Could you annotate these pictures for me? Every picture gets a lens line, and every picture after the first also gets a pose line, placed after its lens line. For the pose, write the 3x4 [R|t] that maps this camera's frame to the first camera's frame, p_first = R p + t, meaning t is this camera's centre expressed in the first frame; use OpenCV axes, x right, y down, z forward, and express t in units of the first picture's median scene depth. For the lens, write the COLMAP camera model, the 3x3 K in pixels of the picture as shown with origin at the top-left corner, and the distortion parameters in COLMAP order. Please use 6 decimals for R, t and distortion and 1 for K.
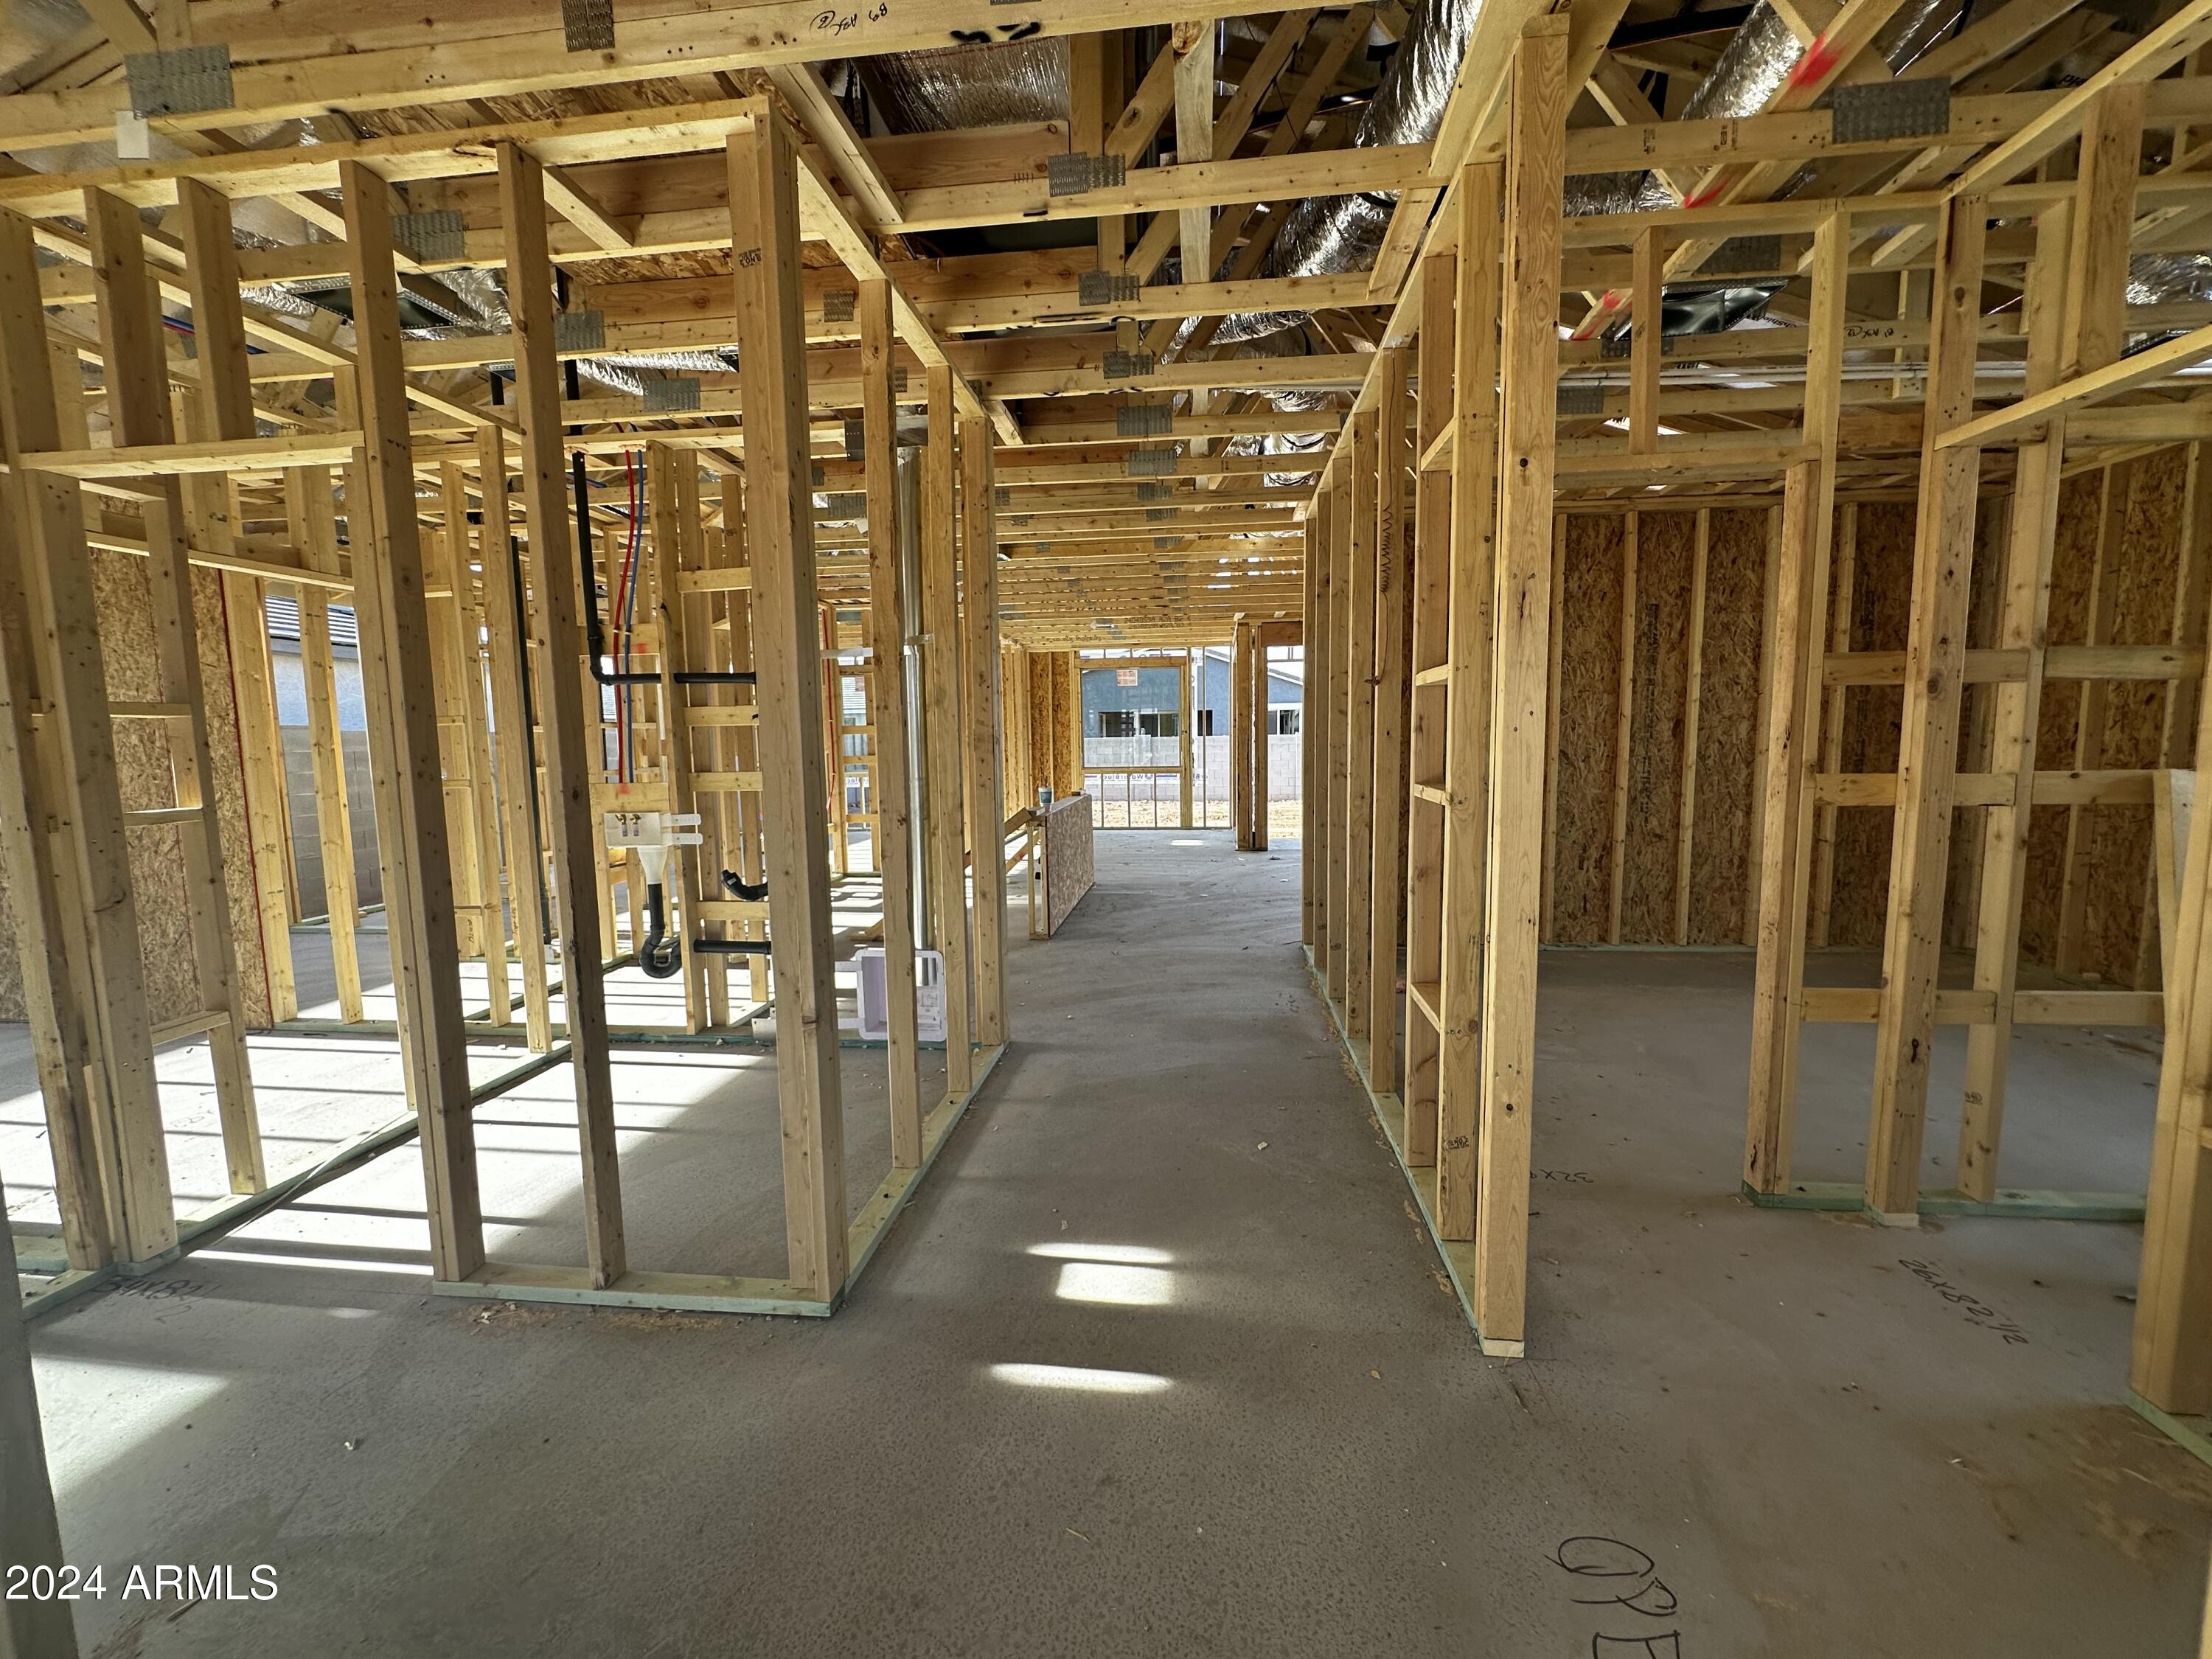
lens RADIAL K [[887.1, 0, 1106.8], [0, 887.1, 827.8], [0, 0, 1]] dist [0.002290, 0.000179]
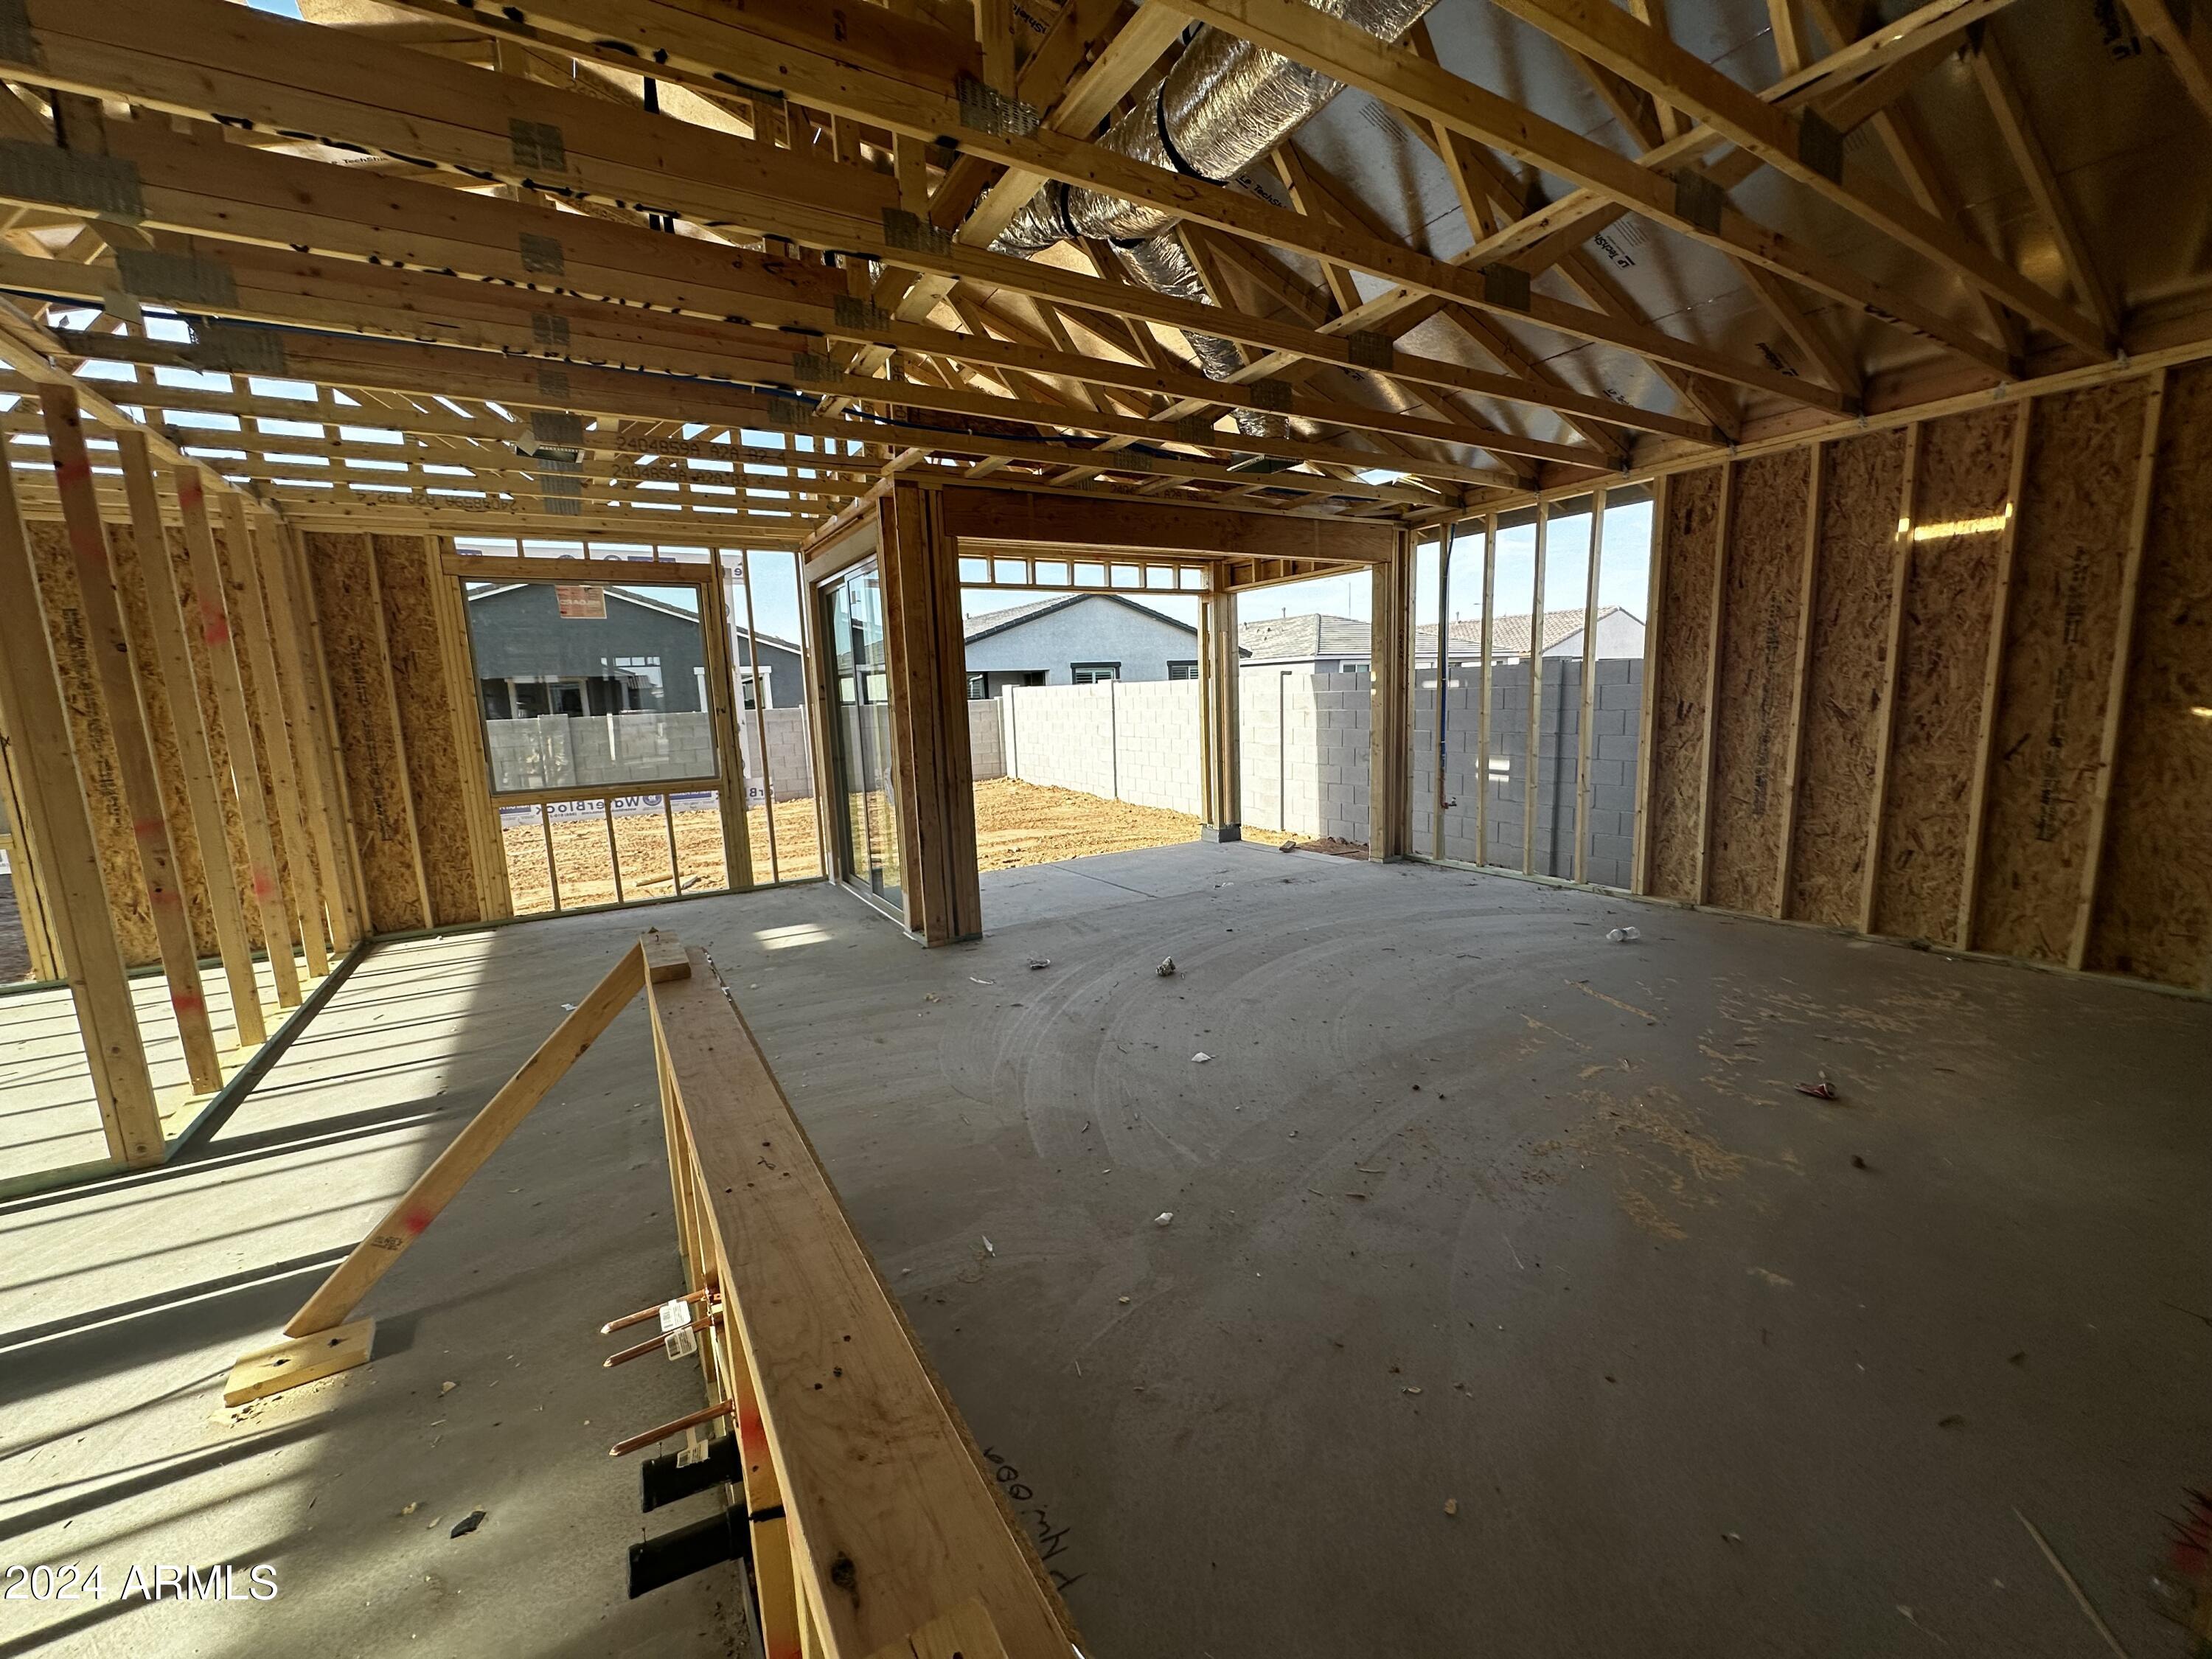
lens RADIAL K [[887.1, 0, 1111.7], [0, 887.1, 830.3], [0, 0, 1]] dist [0.002290, 0.000179]
pose [[0.786860, -0.115130, 0.606297, -0.057419], [0.092194, 0.993349, 0.068977, -0.051124], [-0.610206, 0.001621, 0.792241, 0.432167]]
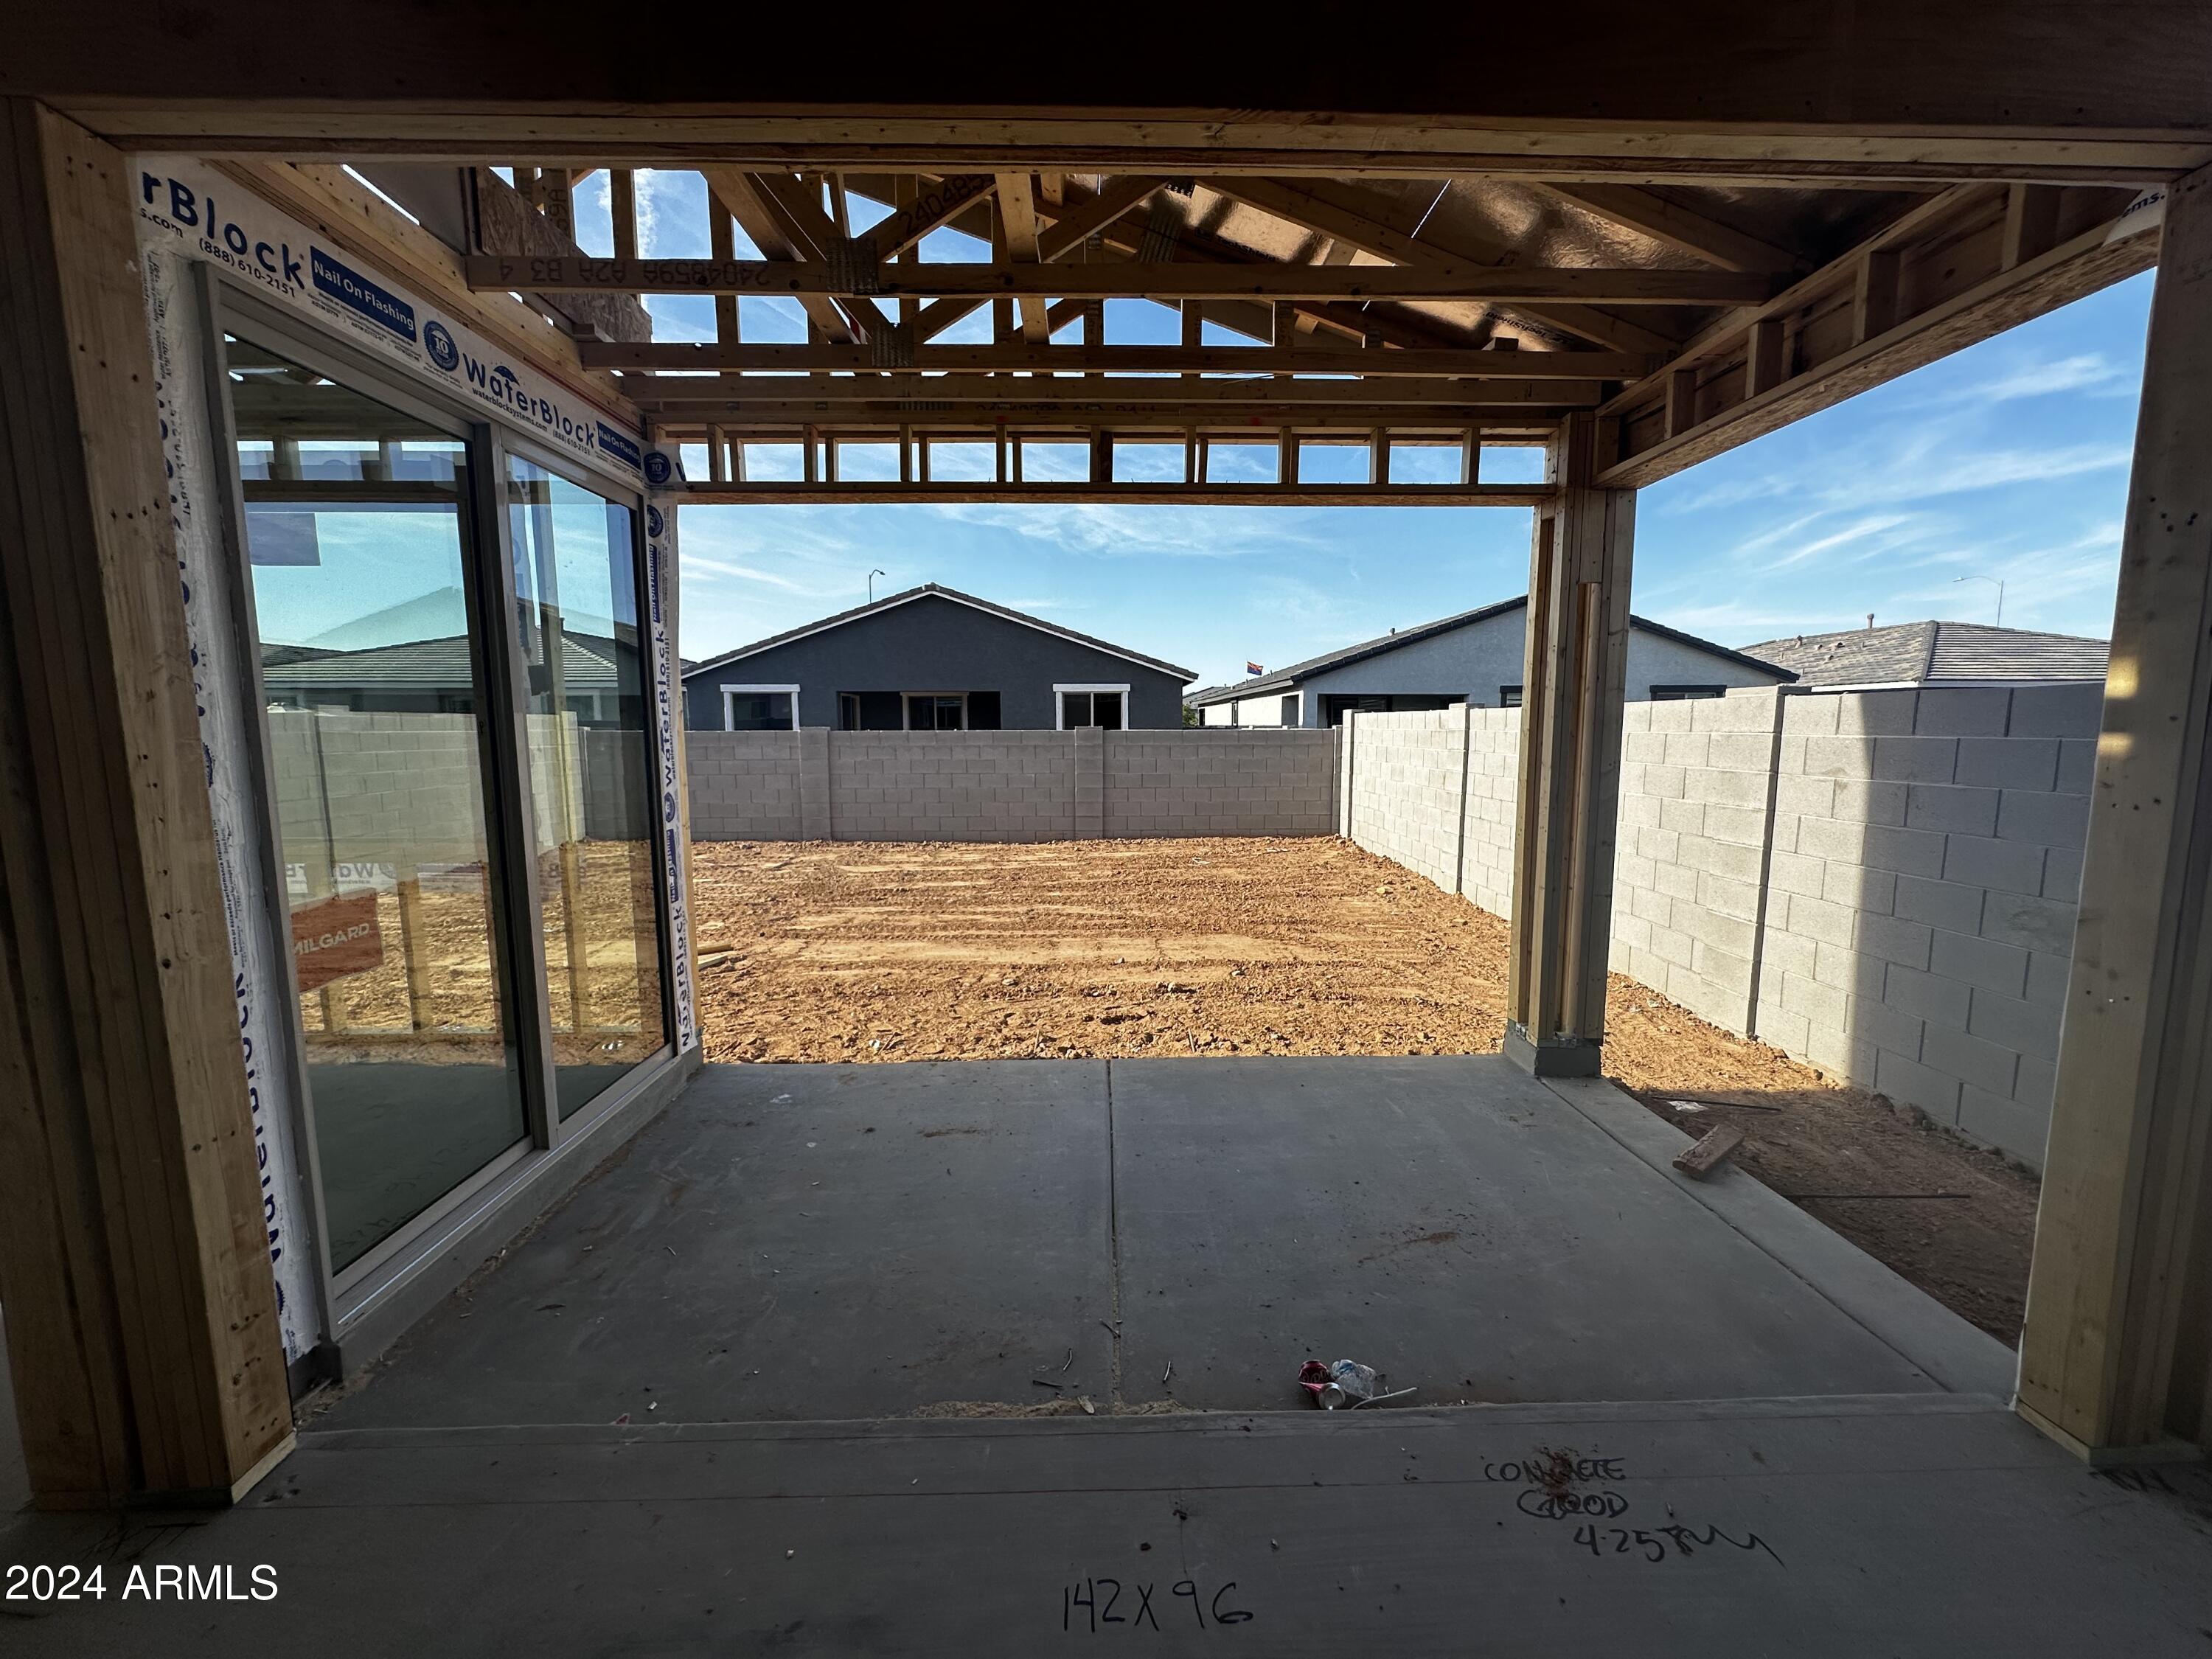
lens RADIAL K [[887.1, 0, 1112.6], [0, 887.1, 828.3], [0, 0, 1]] dist [0.002290, 0.000179]
pose [[0.988879, -0.007453, 0.148538, 0.212274], [0.005720, 0.999911, 0.012090, -0.070953], [-0.148615, -0.011106, 0.988833, 0.633361]]
